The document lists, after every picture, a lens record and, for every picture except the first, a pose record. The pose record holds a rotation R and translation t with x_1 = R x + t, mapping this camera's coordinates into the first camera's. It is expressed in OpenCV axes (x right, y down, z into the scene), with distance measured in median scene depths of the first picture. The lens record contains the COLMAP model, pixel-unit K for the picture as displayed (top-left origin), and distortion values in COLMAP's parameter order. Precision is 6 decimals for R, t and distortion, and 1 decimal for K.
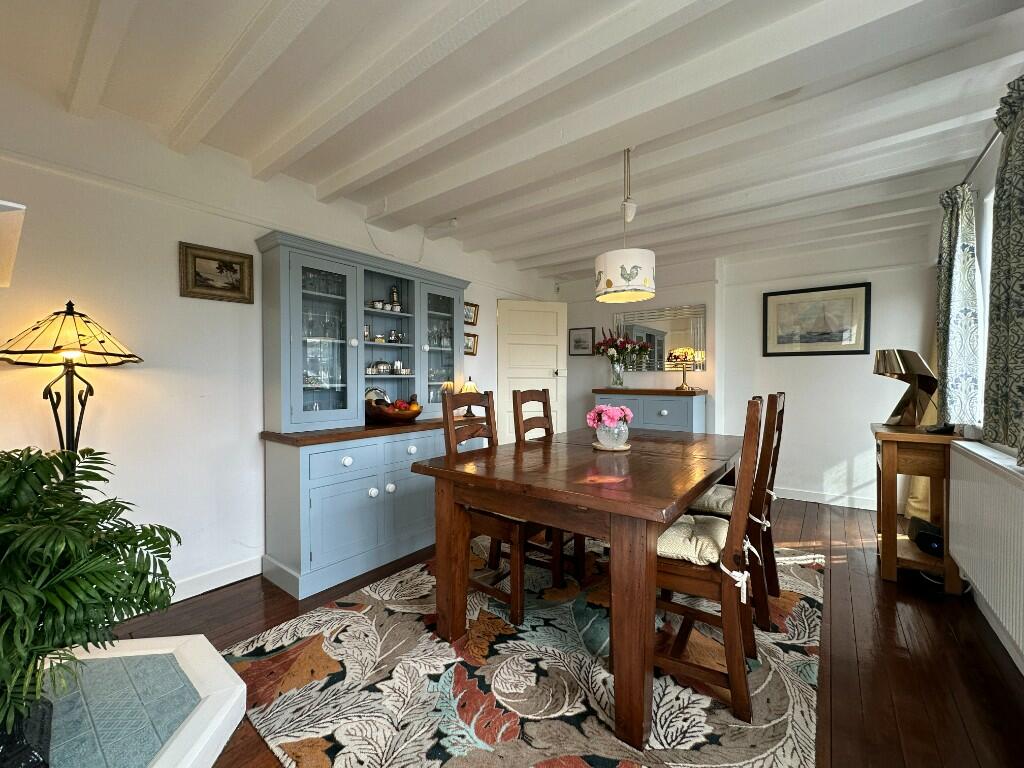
lens RADIAL K [[409.8, 0, 512.0], [0, 409.8, 384.0], [0, 0, 1]] dist [-0.001908, -0.000031]
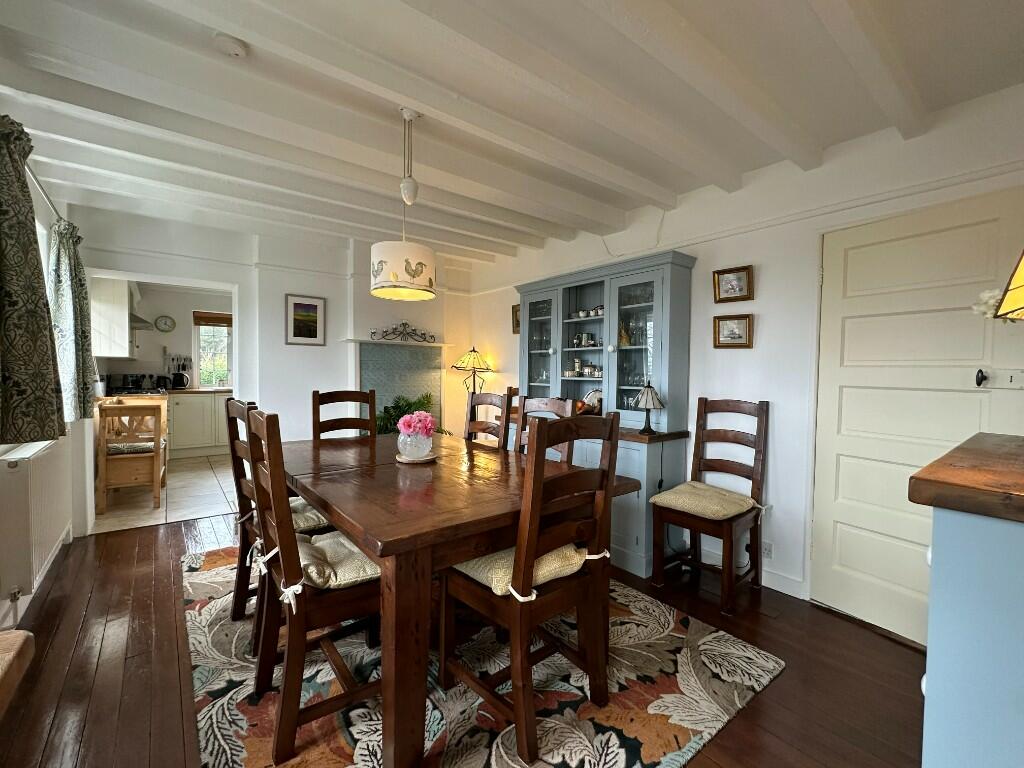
lens RADIAL K [[450.6, 0, 512.0], [0, 450.6, 384.0], [0, 0, 1]] dist [-0.003737, -0.000304]
pose [[-0.242276, 0.018186, -0.970037, 0.983484], [-0.027321, 0.999300, 0.025558, -0.033150], [0.969823, 0.032694, -0.241609, 1.220167]]
